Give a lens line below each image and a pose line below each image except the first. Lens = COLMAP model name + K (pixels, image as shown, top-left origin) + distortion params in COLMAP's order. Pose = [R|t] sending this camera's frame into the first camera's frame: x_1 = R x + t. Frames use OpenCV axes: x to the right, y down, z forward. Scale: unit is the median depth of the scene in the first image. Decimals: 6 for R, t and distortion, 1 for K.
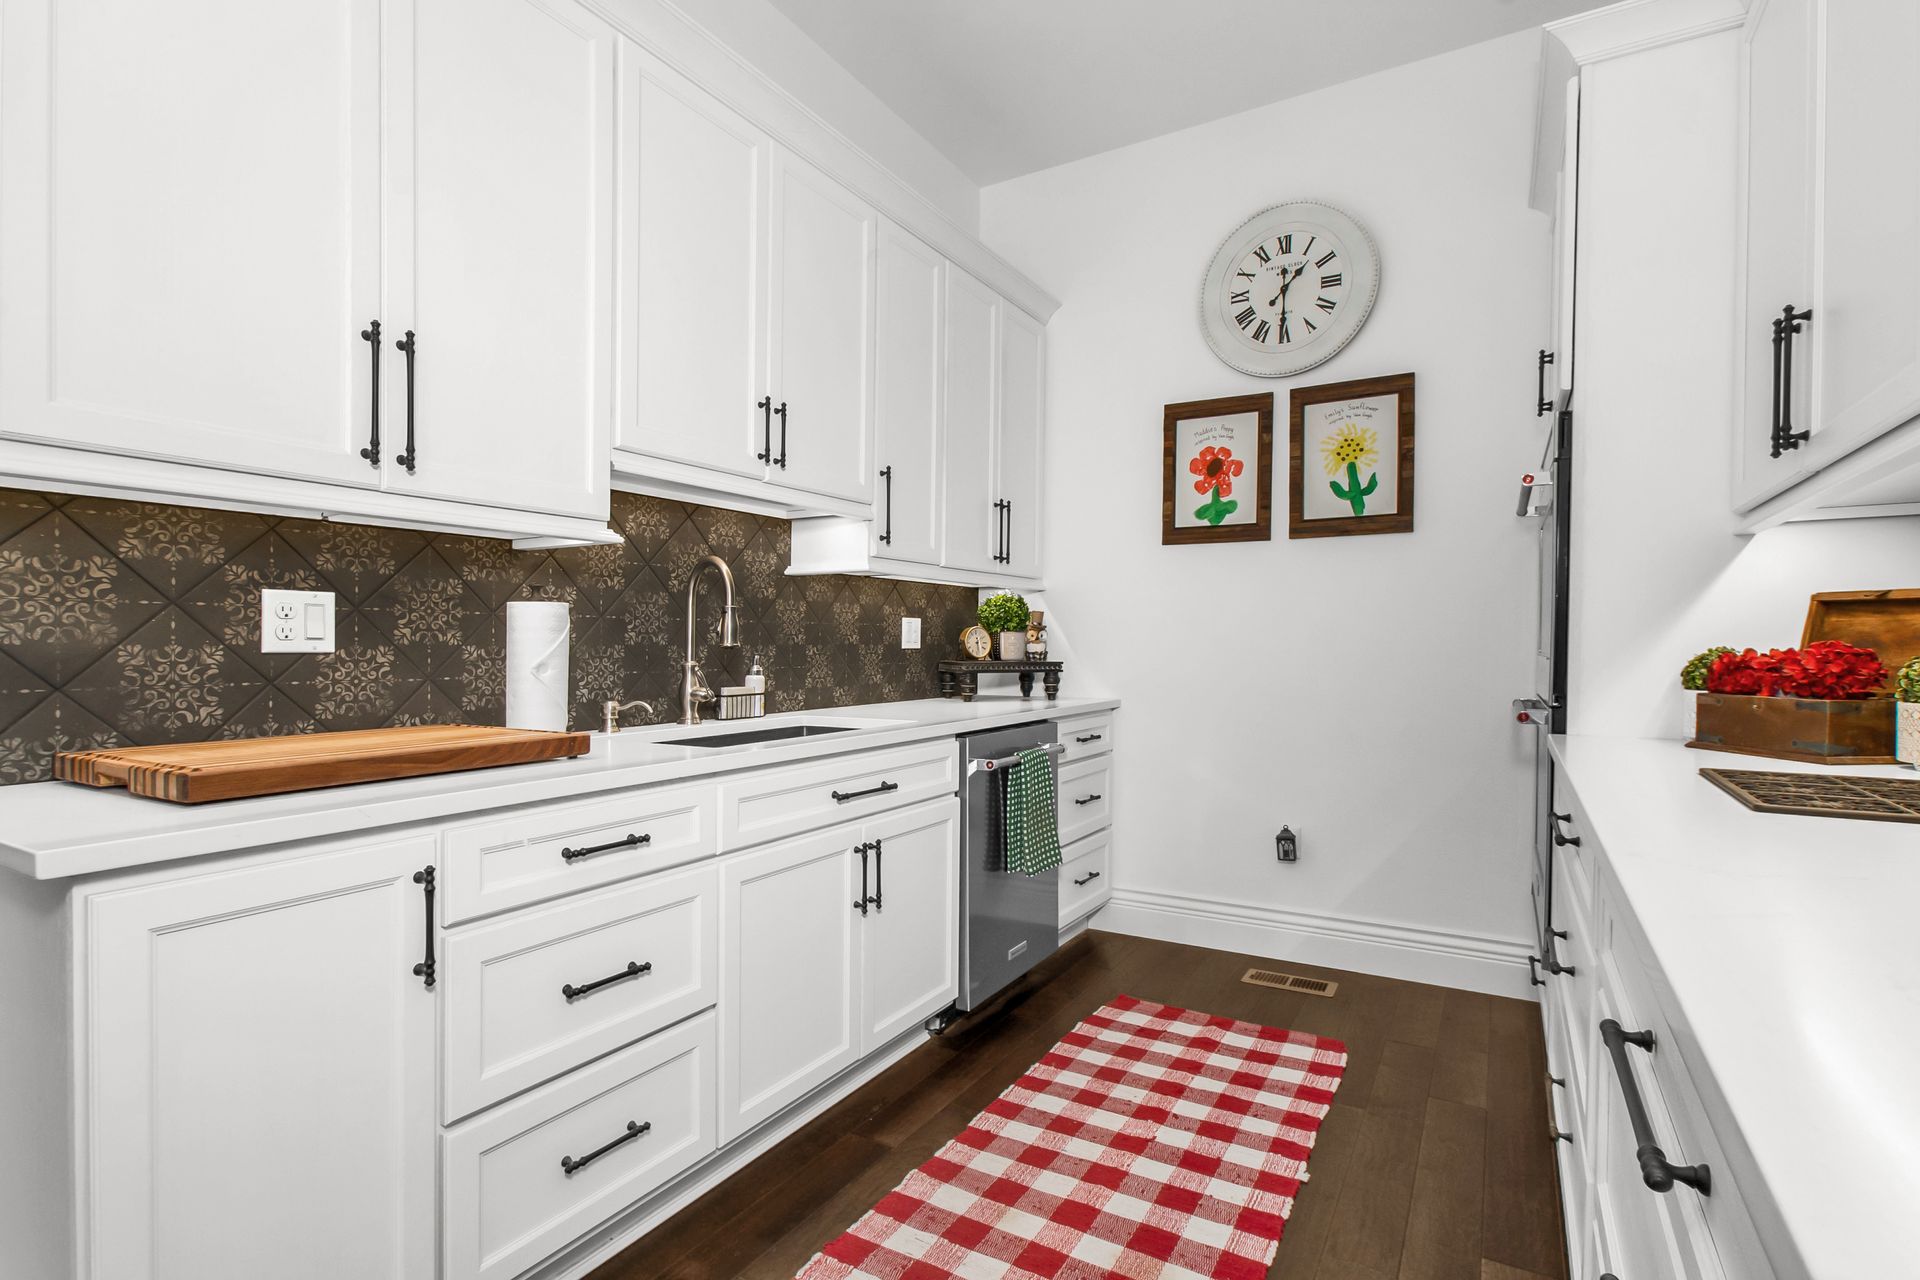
lens RADIAL K [[930.6, 0, 947.5], [0, 930.6, 668.1], [0, 0, 1]] dist [-0.021348, 0.020417]
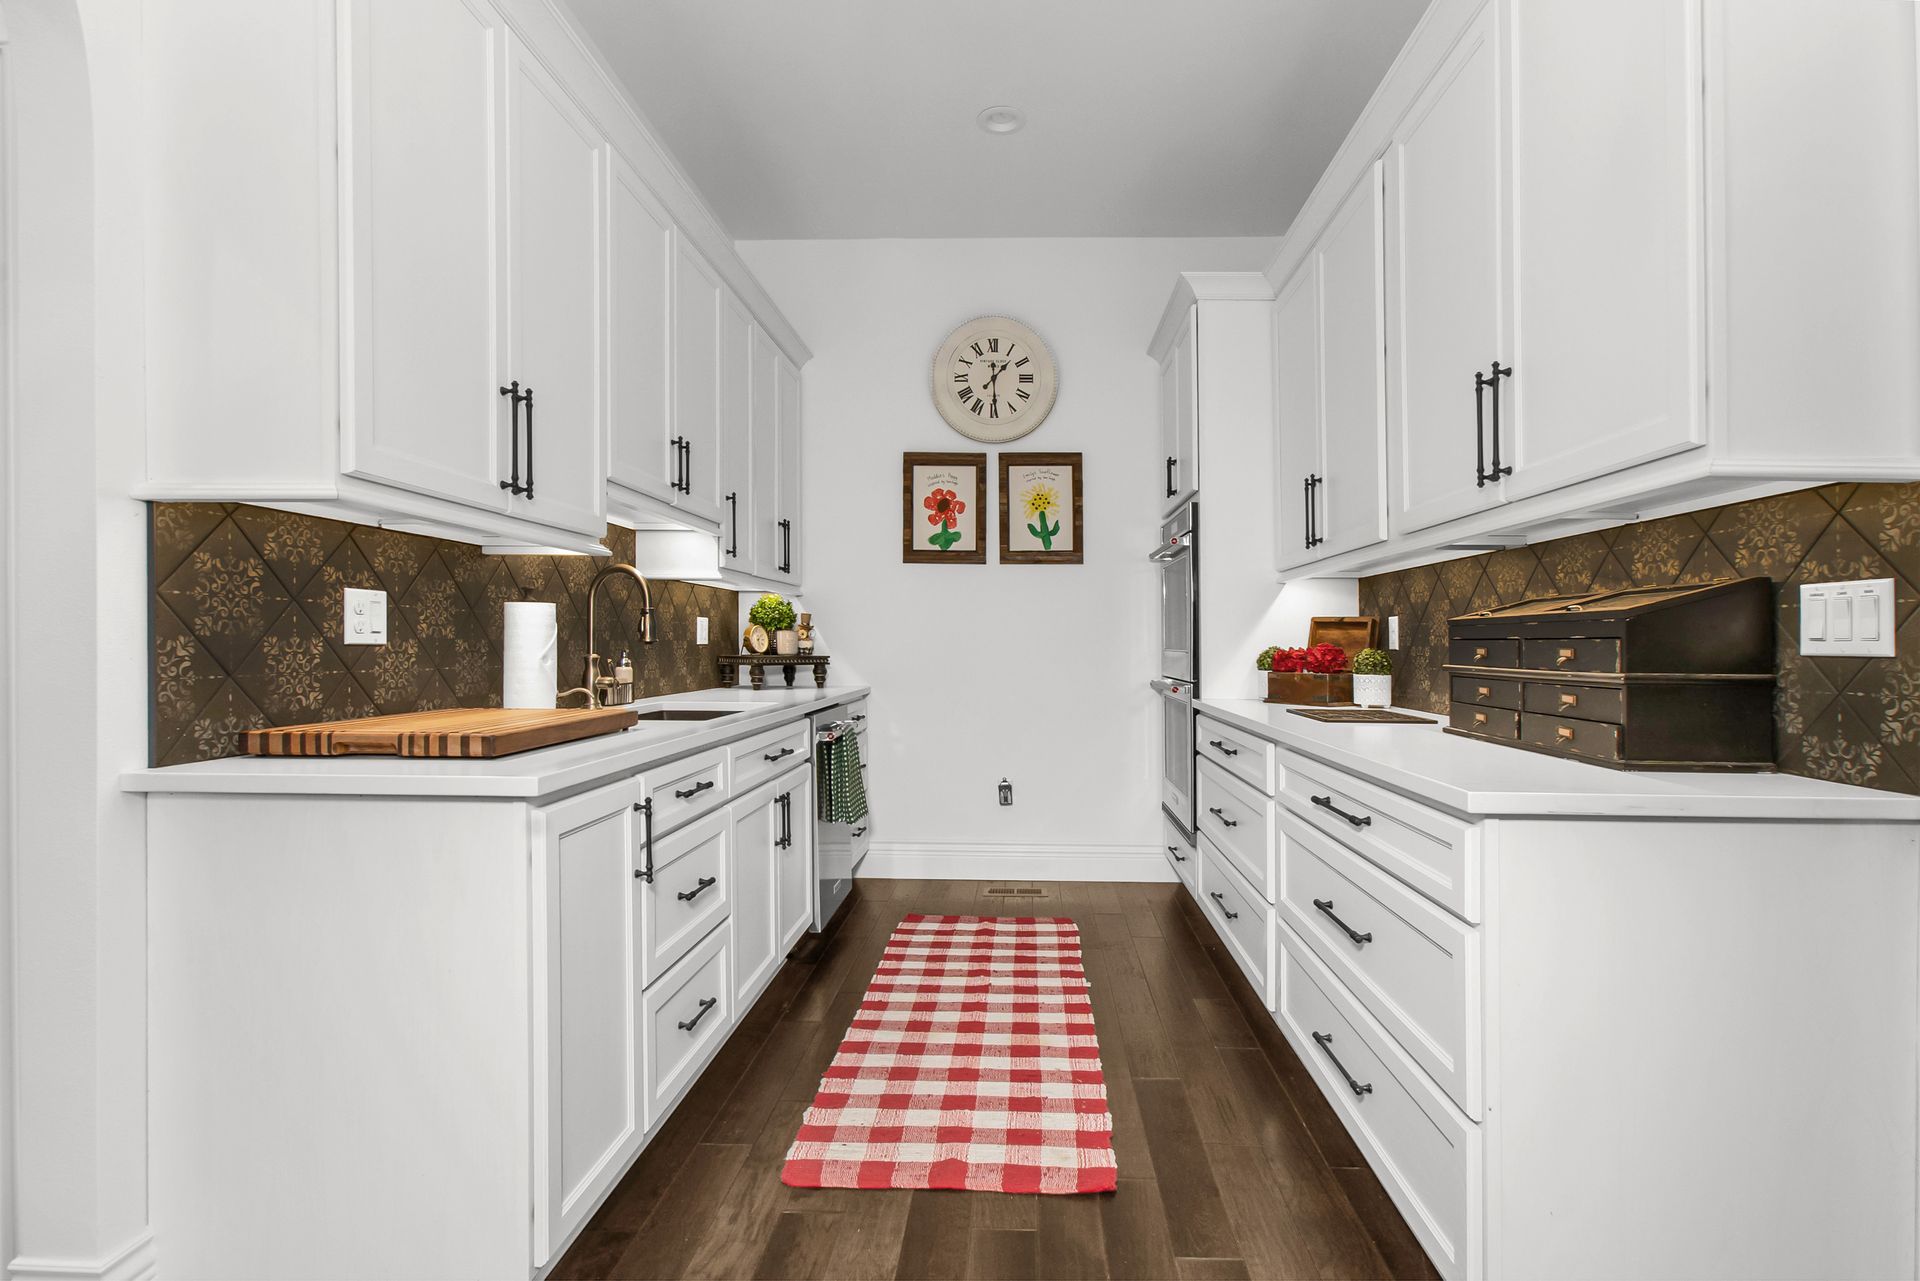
lens RADIAL K [[958.7, 0, 987.0], [0, 958.7, 668.5], [0, 0, 1]] dist [0.011776, -0.000616]
pose [[0.876254, -0.006061, 0.481812, -0.329171], [0.004908, 0.999981, 0.003652, 0.006504], [-0.481825, -0.000835, 0.876267, -0.213155]]
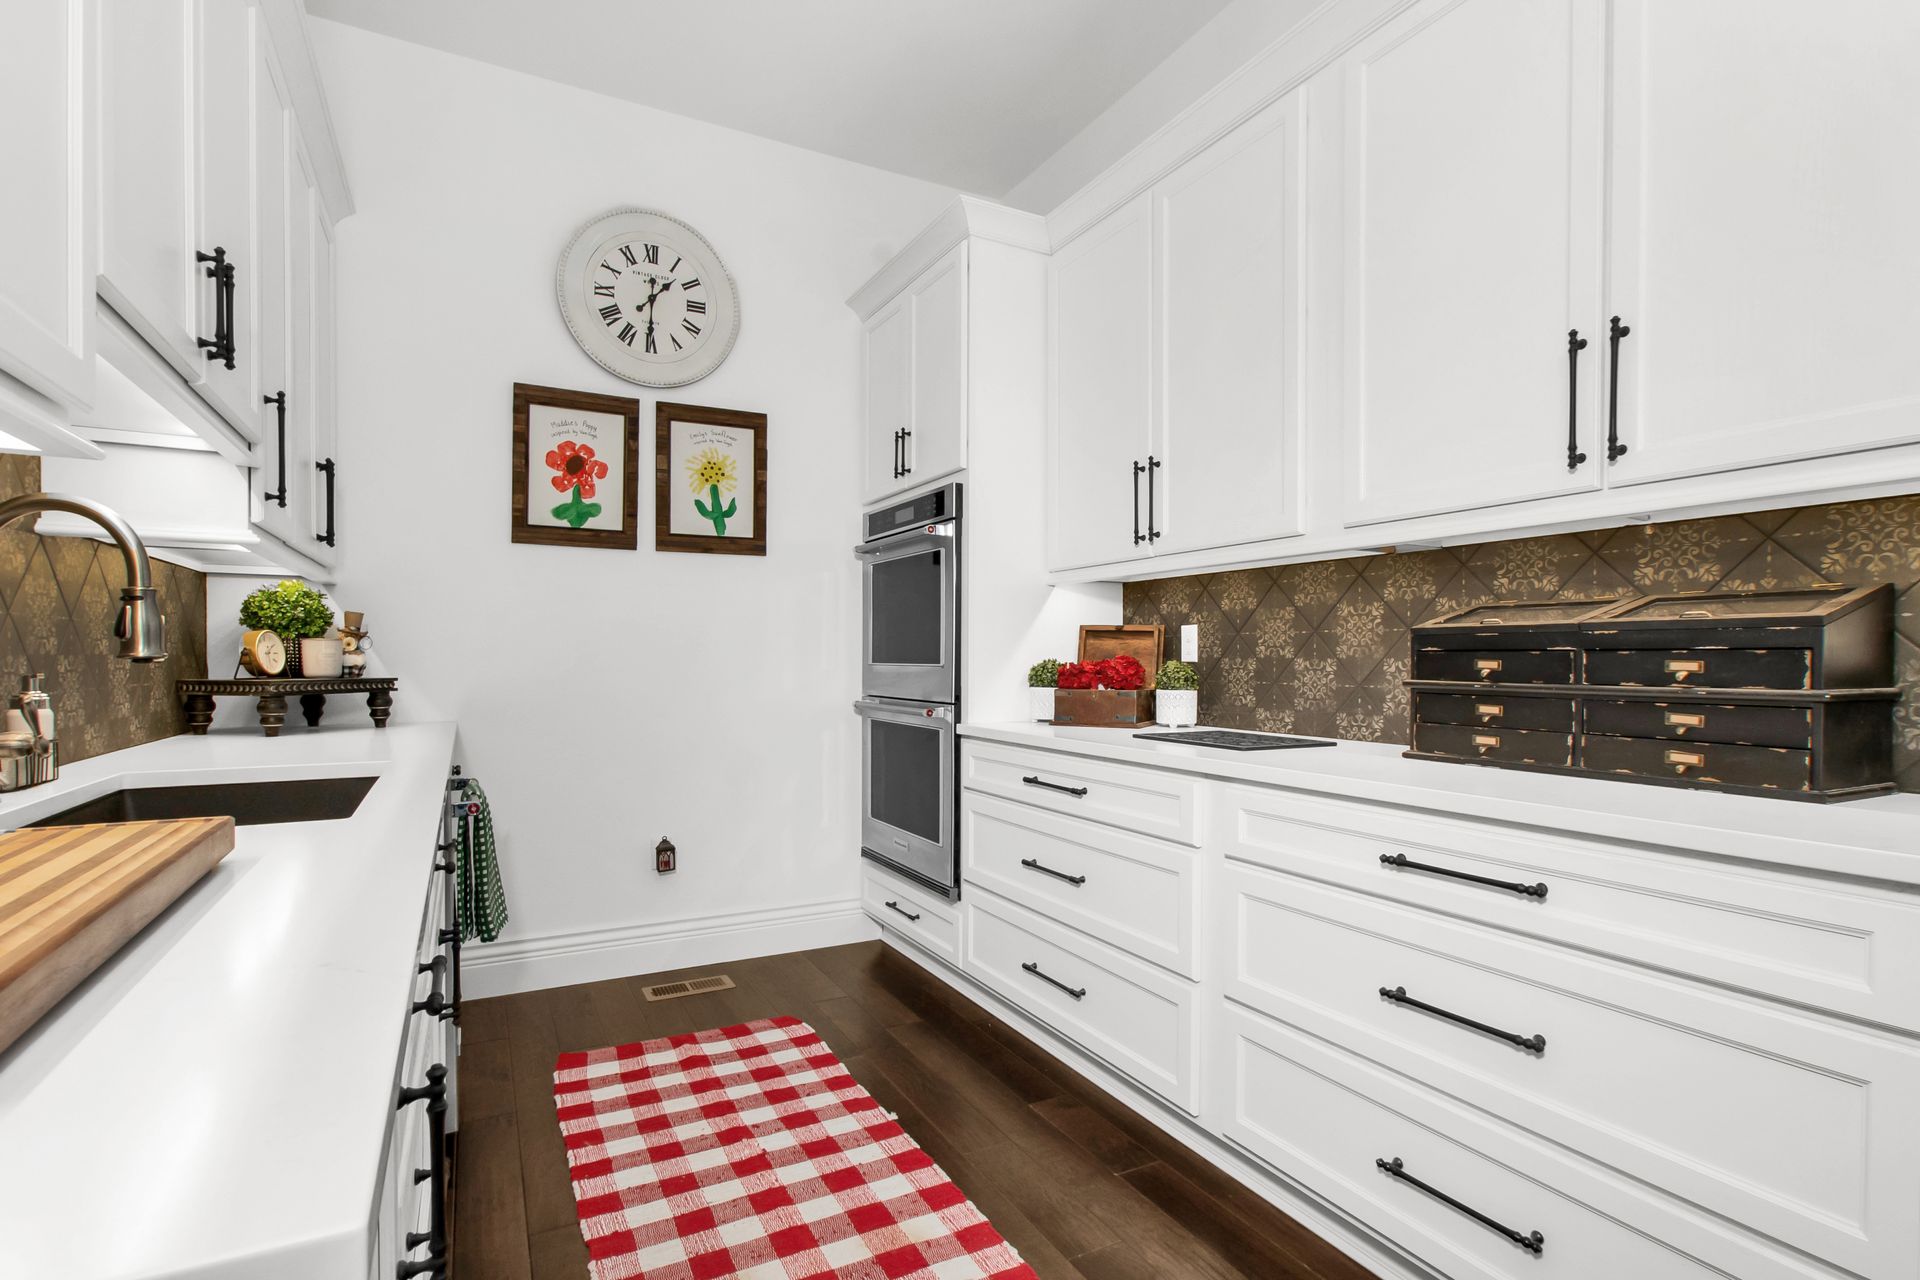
lens RADIAL K [[957.5, 0, 985.8], [0, 957.5, 686.9], [0, 0, 1]] dist [-0.036589, 0.056561]
pose [[0.510276, -0.025869, 0.859621, -0.354106], [0.020003, 0.999634, 0.018208, -0.004345], [-0.859778, 0.007904, 0.510607, 0.179545]]
